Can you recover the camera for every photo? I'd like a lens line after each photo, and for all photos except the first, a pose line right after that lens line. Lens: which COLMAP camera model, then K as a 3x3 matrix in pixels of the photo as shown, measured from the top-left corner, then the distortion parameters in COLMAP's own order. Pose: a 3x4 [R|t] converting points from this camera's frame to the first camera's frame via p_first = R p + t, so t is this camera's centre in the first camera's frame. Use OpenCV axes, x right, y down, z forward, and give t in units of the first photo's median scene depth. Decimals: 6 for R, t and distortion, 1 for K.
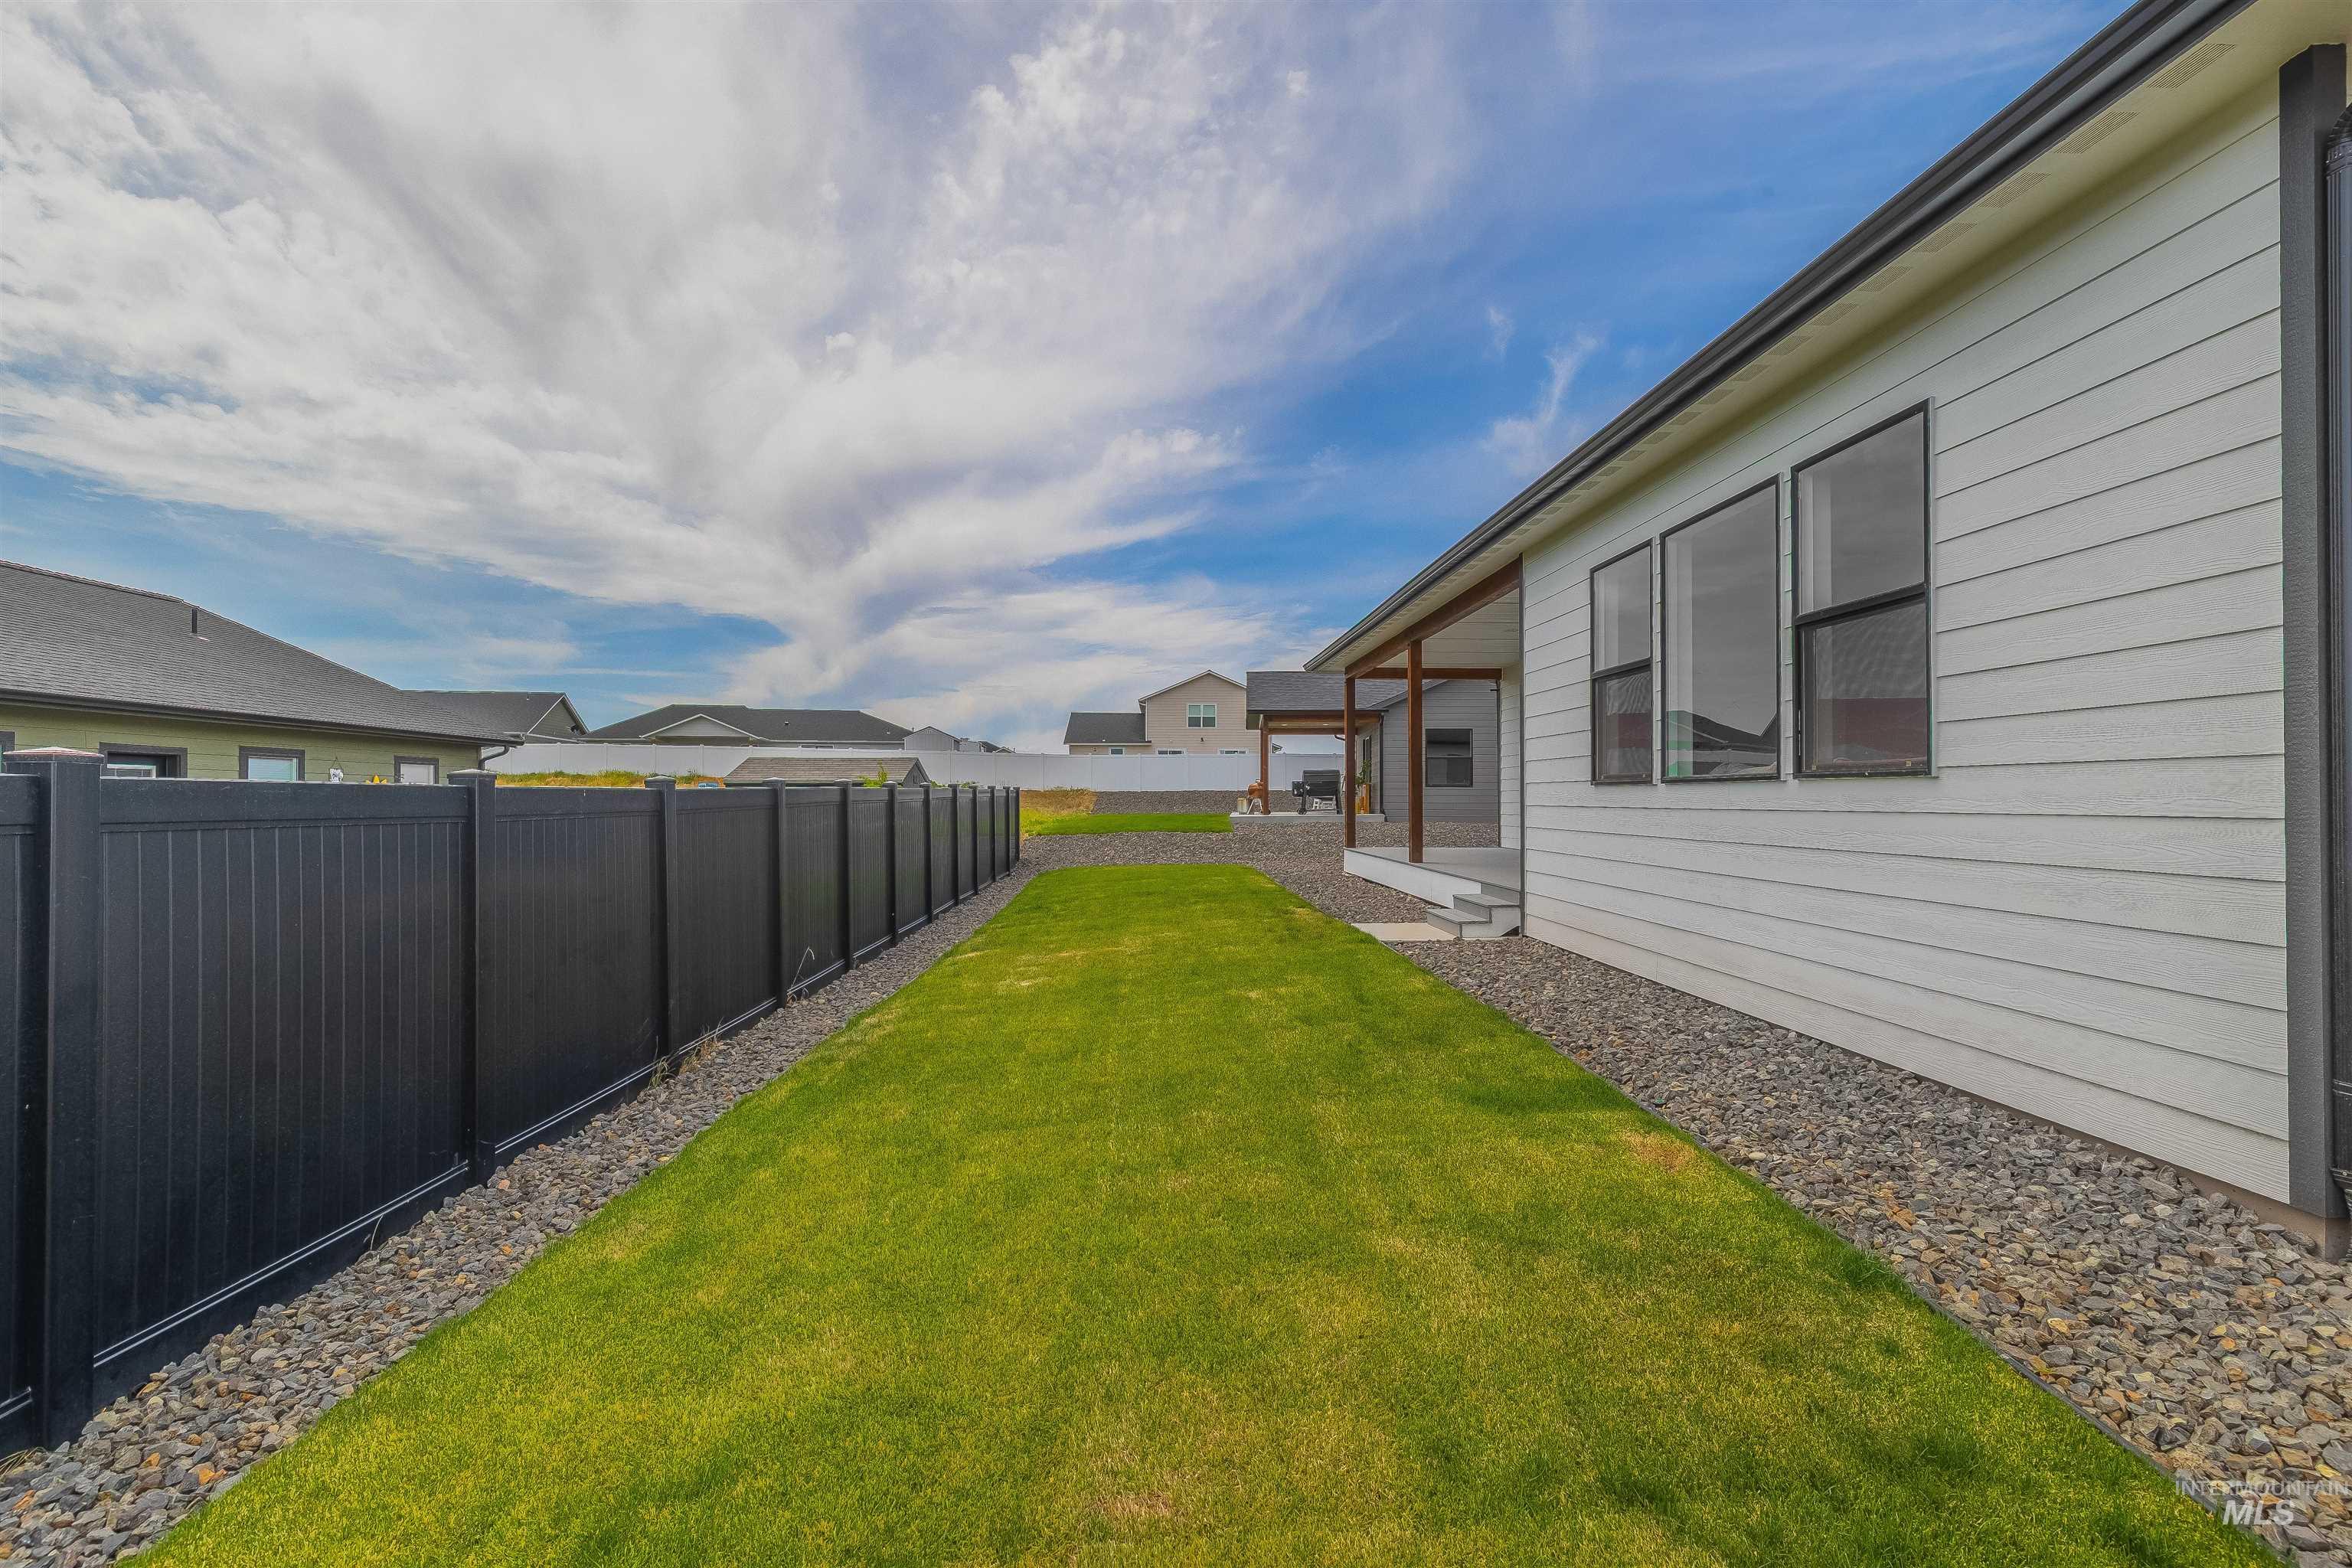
lens RADIAL K [[1064.4, 0, 1208.9], [0, 1064.4, 871.4], [0, 0, 1]] dist [0.001712, -0.000003]
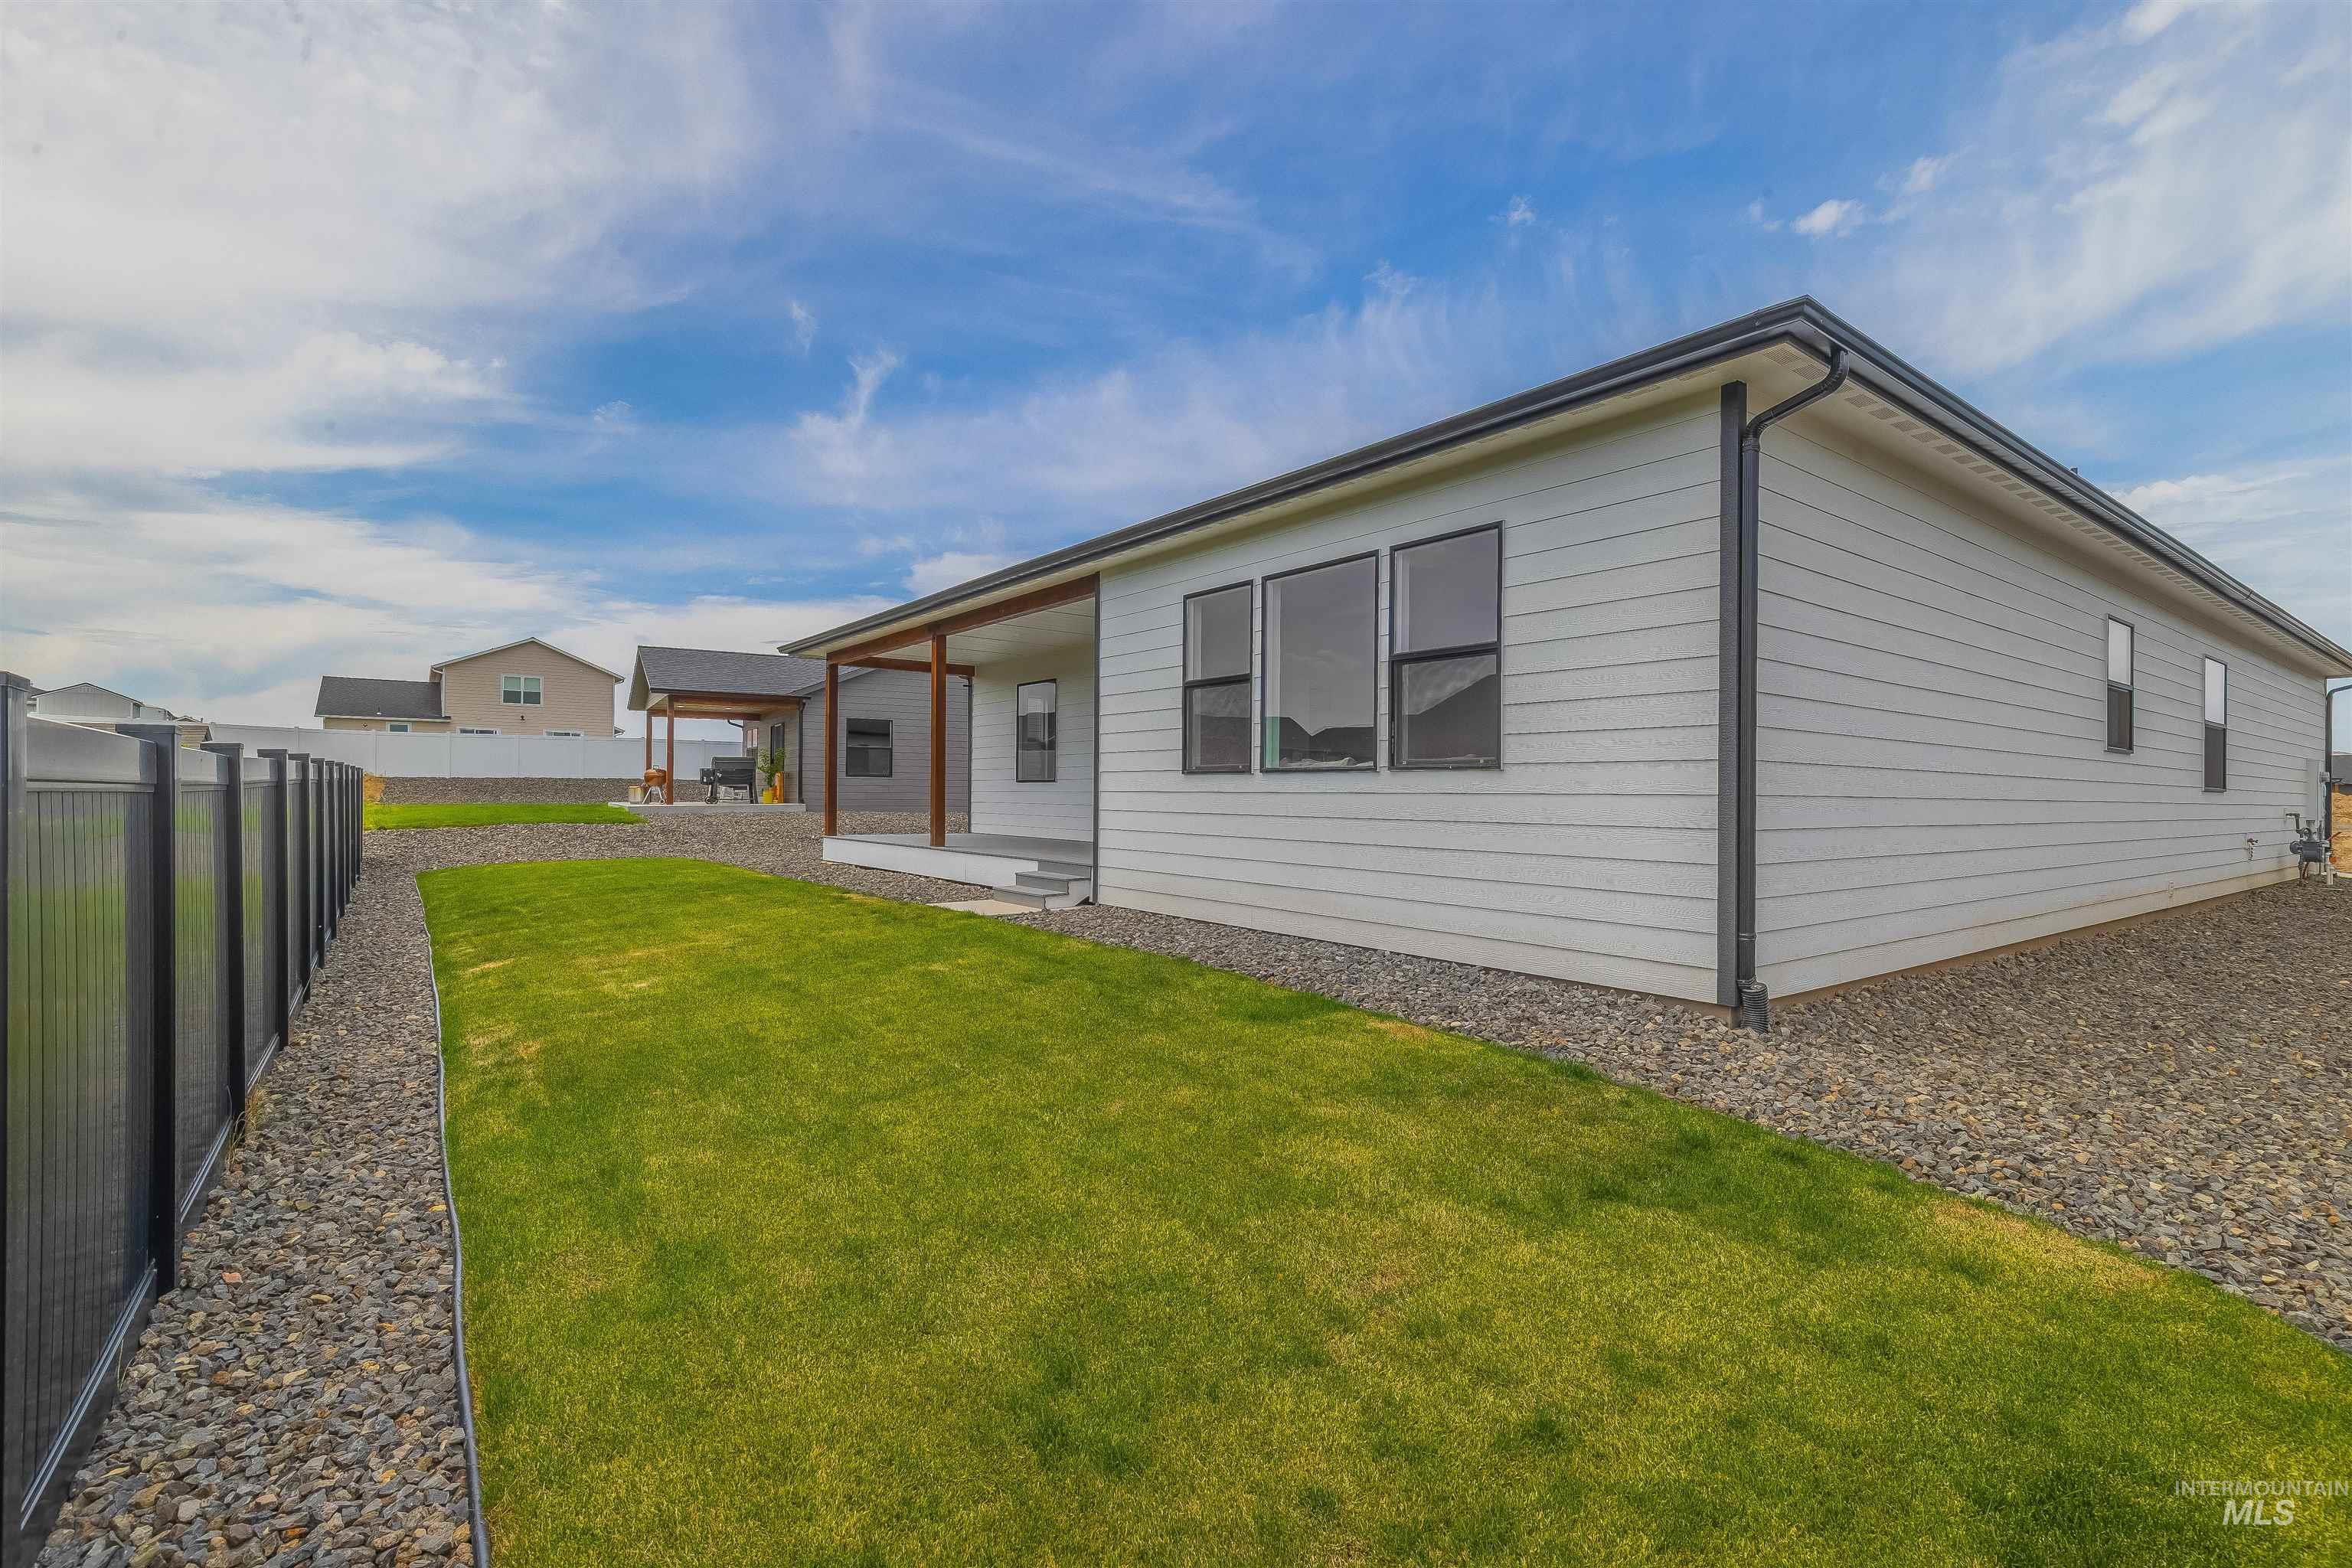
lens RADIAL K [[1073.0, 0, 1173.8], [0, 1073.0, 807.8], [0, 0, 1]] dist [-0.003294, 0.000842]
pose [[0.823863, -0.000556, 0.566789, -0.111086], [0.031108, 0.998537, -0.044237, 0.003873], [-0.565934, 0.054077, 0.822675, -0.002059]]
